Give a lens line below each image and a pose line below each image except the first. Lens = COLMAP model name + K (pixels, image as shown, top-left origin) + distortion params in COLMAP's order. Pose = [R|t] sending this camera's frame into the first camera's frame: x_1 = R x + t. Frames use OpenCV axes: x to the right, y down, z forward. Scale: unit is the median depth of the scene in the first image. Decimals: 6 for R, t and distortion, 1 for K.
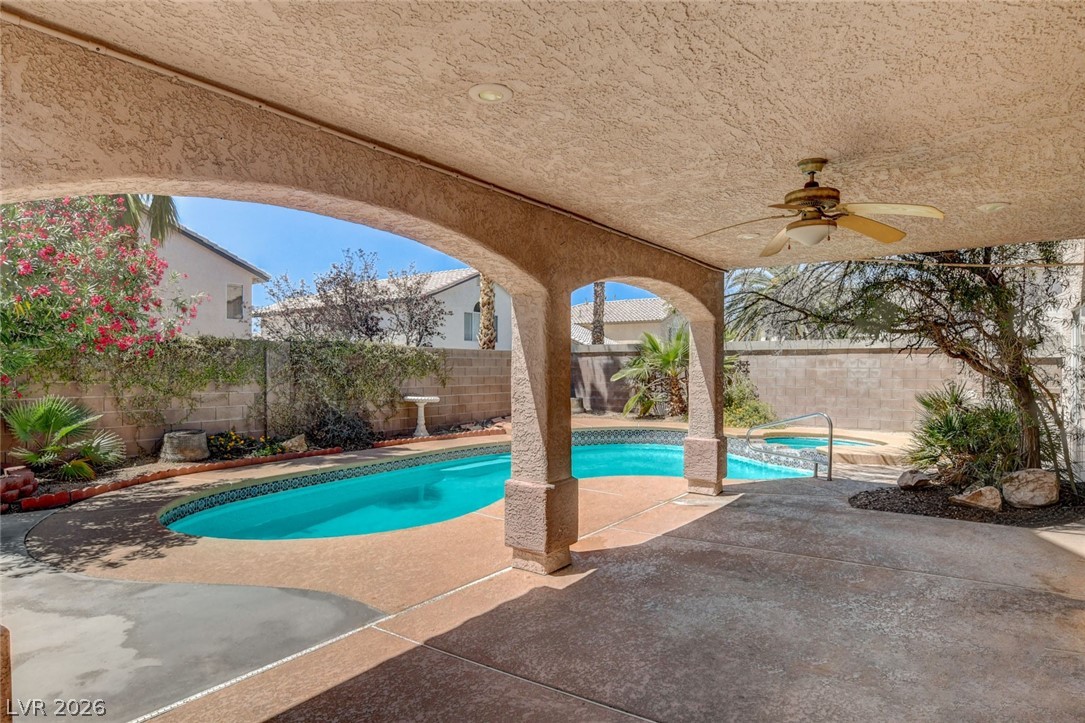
lens RADIAL K [[605.8, 0, 540.4], [0, 605.8, 365.7], [0, 0, 1]] dist [-0.015802, -0.001155]
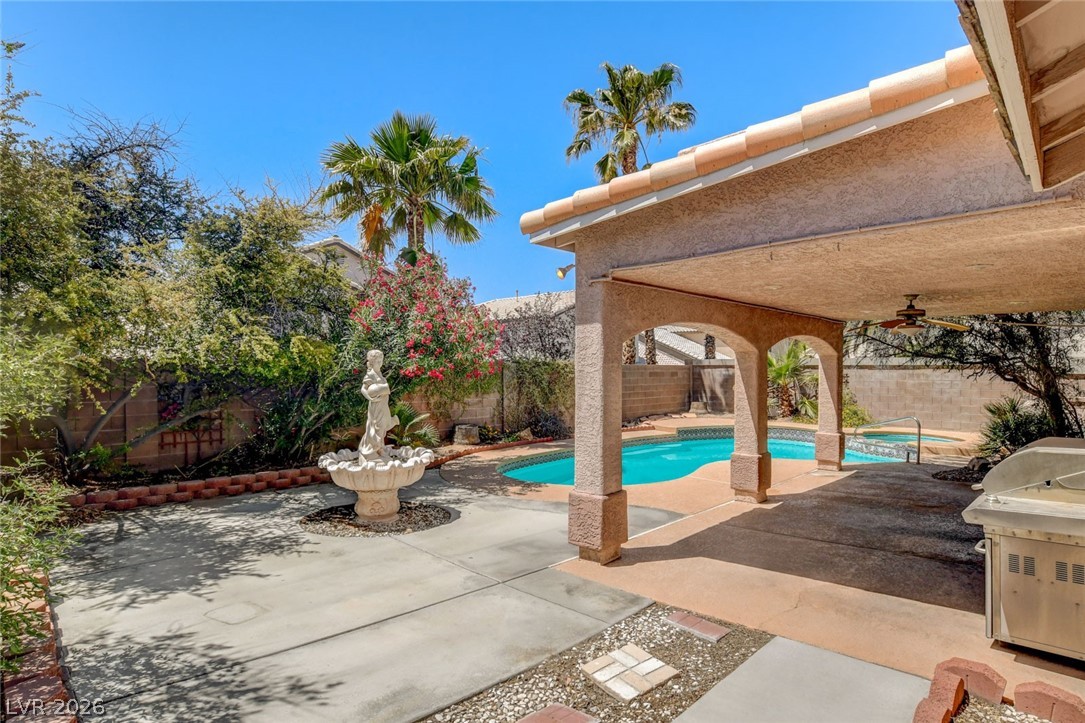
lens RADIAL K [[586.2, 0, 544.6], [0, 586.2, 367.4], [0, 0, 1]] dist [-0.007549, -0.000196]
pose [[0.992909, 0.000026, -0.118873, -0.218977], [0.000351, 0.999995, 0.003153, -0.040775], [0.118872, -0.003172, 0.992904, -0.446103]]
